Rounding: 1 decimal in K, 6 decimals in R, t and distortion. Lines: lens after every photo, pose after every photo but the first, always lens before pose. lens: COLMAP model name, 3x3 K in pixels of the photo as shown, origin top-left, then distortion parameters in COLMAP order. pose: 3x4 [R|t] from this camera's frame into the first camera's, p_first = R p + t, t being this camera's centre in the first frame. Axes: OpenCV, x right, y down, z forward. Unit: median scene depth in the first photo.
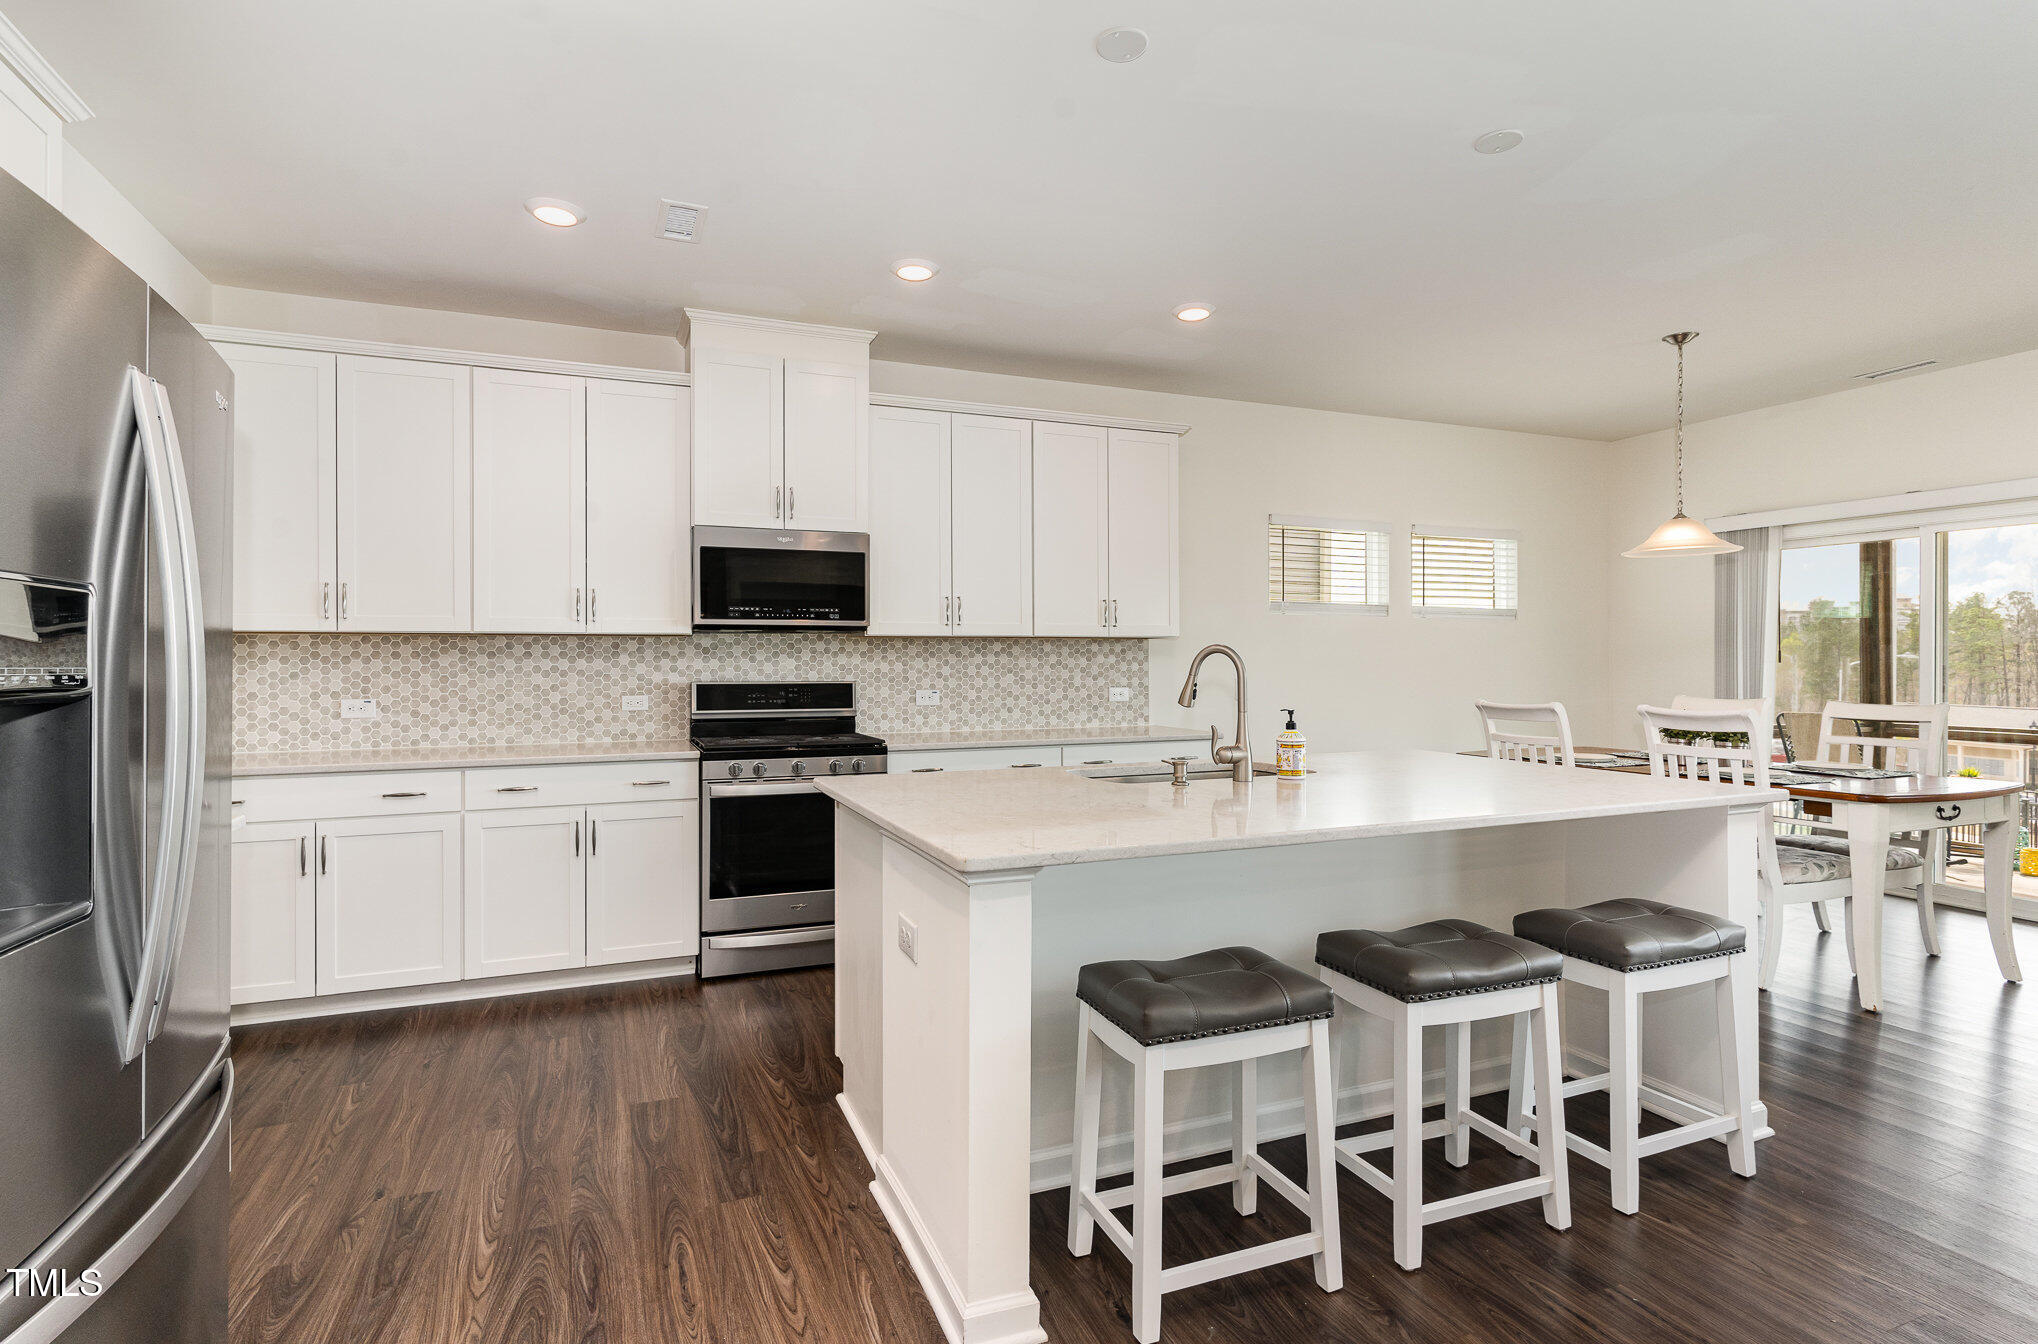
lens RADIAL K [[962.1, 0, 1019.0], [0, 962.1, 672.0], [0, 0, 1]] dist [-0.000963, -0.000631]
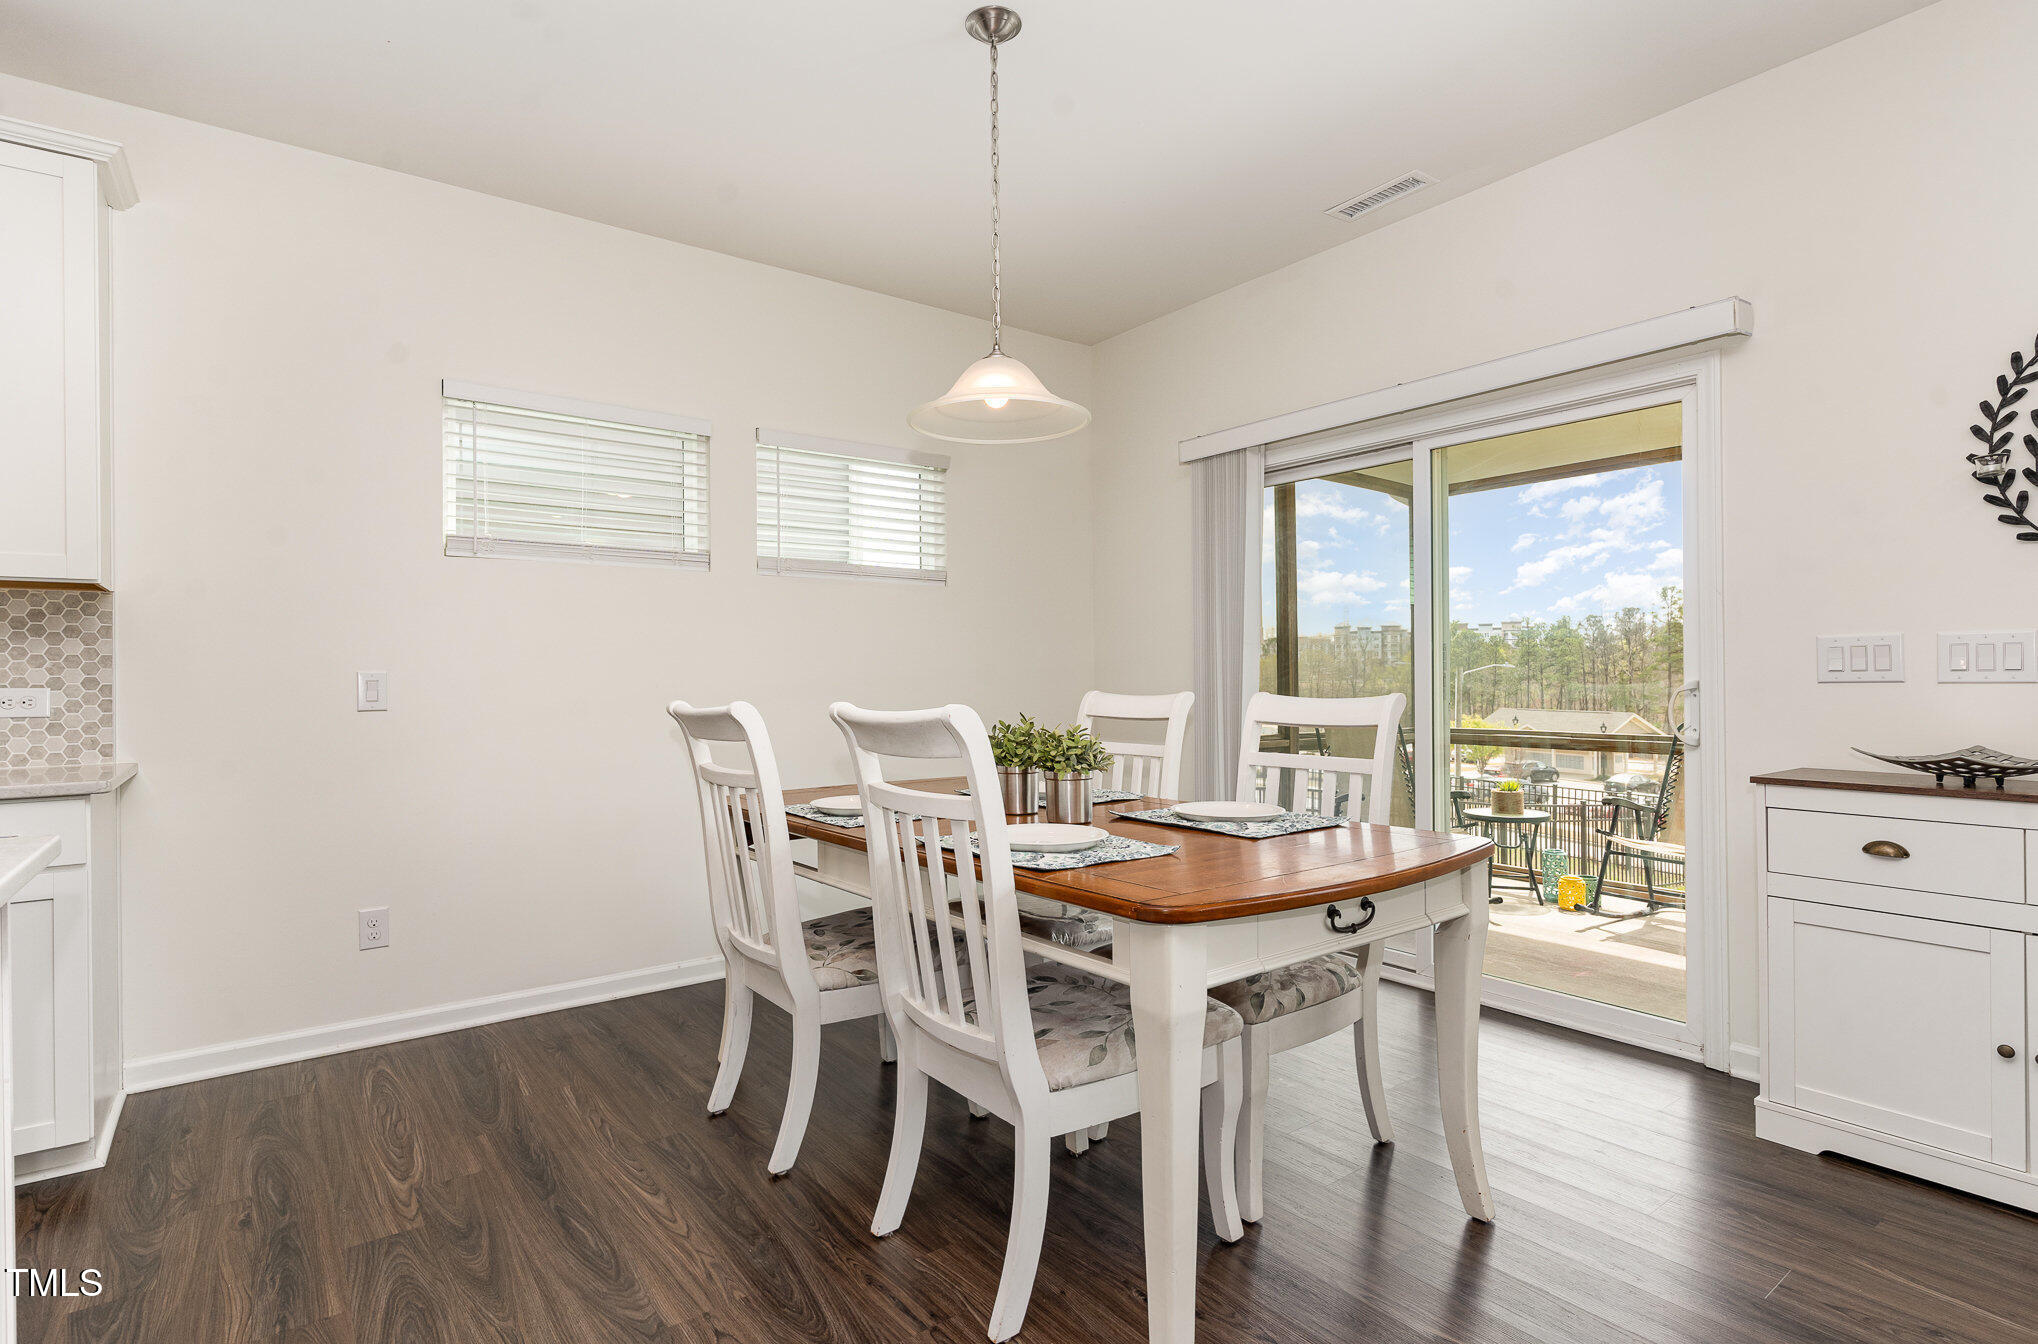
lens RADIAL K [[979.6, 0, 999.5], [0, 979.6, 686.6], [0, 0, 1]] dist [0.000284, -0.000765]
pose [[0.965402, -0.011618, 0.260506, 0.453074], [0.011938, 0.999929, 0.000353, 0.020676], [-0.260491, 0.002769, 0.965472, 0.387924]]
